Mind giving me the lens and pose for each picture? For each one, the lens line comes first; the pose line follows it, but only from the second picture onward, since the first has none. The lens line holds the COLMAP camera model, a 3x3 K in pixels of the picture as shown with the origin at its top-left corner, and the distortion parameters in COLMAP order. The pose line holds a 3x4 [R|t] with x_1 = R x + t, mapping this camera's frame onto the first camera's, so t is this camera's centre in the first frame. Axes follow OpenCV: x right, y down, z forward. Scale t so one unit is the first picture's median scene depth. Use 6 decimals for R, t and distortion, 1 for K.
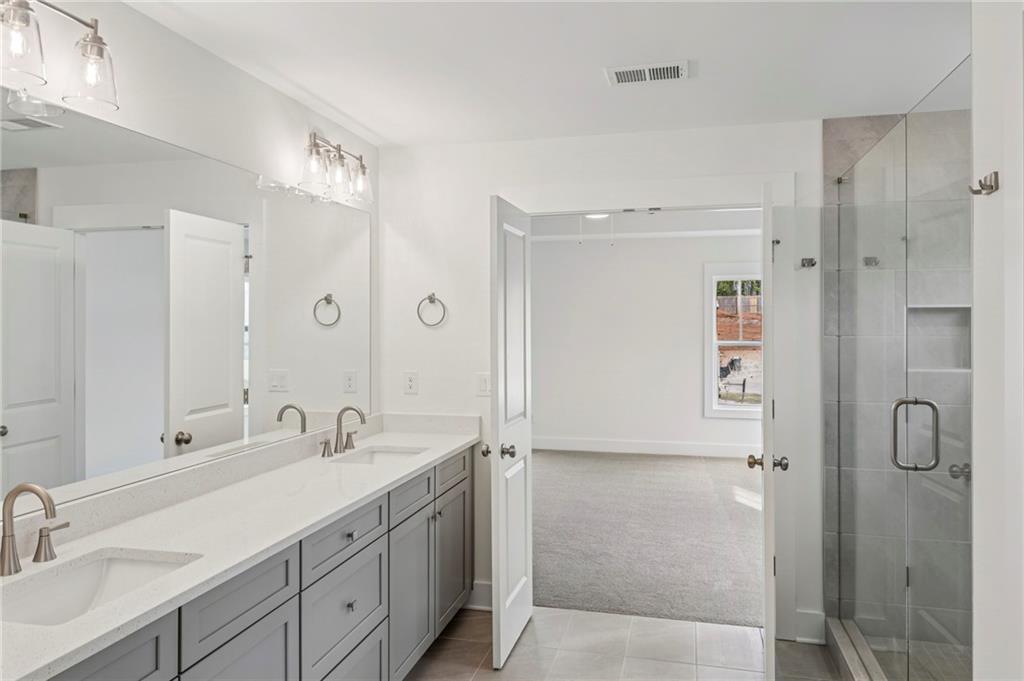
lens RADIAL K [[707.3, 0, 511.1], [0, 707.3, 320.9], [0, 0, 1]] dist [0.020653, -0.002781]
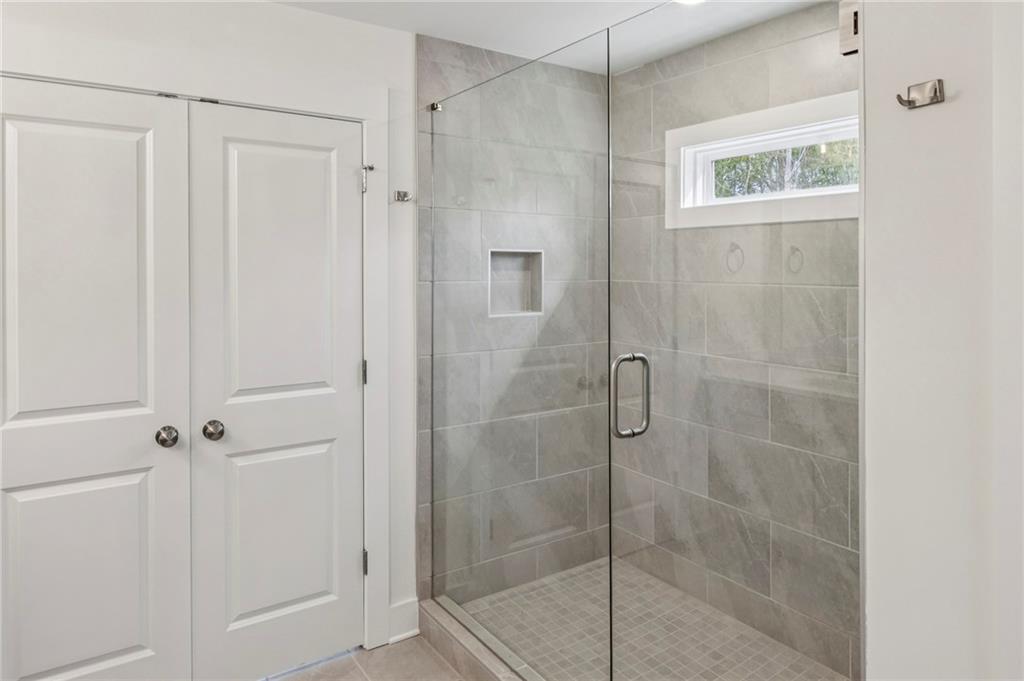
lens RADIAL K [[645.9, 0, 512.0], [0, 645.9, 268.4], [0, 0, 1]] dist [0.003293, 0.000328]
pose [[0.657105, 0.000923, 0.753798, -0.083655], [-0.005040, 0.999982, 0.003169, 0.001959], [-0.753782, -0.005882, 0.657098, 0.392446]]
